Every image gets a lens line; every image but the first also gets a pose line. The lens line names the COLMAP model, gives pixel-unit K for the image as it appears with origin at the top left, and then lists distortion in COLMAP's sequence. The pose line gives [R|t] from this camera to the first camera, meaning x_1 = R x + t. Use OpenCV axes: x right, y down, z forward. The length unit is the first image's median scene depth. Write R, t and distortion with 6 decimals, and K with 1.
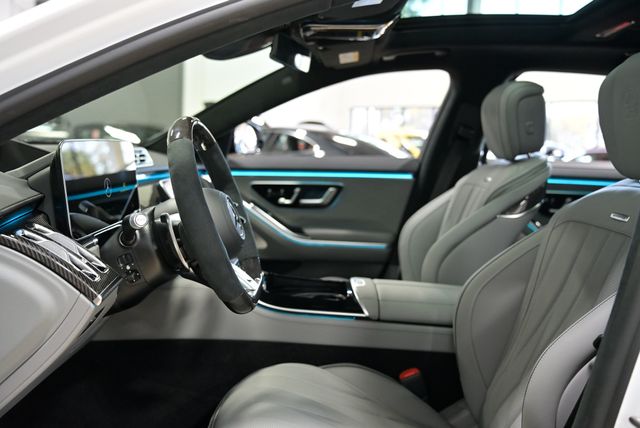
lens RADIAL K [[577.2, 0, 320.0], [0, 577.2, 216.3], [0, 0, 1]] dist [0.016888, -0.001591]
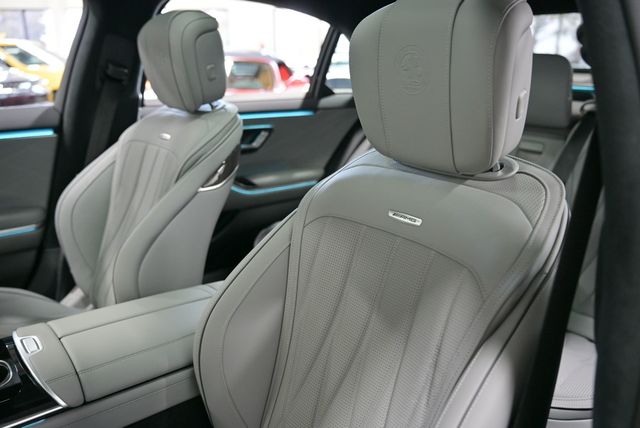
lens RADIAL K [[501.6, 0, 322.5], [0, 501.6, 211.5], [0, 0, 1]] dist [-0.002158, 0.001615]
pose [[0.764407, -0.223982, 0.604577, 0.008583], [0.102427, 0.967995, 0.229115, -0.096005], [-0.636545, -0.113212, 0.762885, 0.296737]]
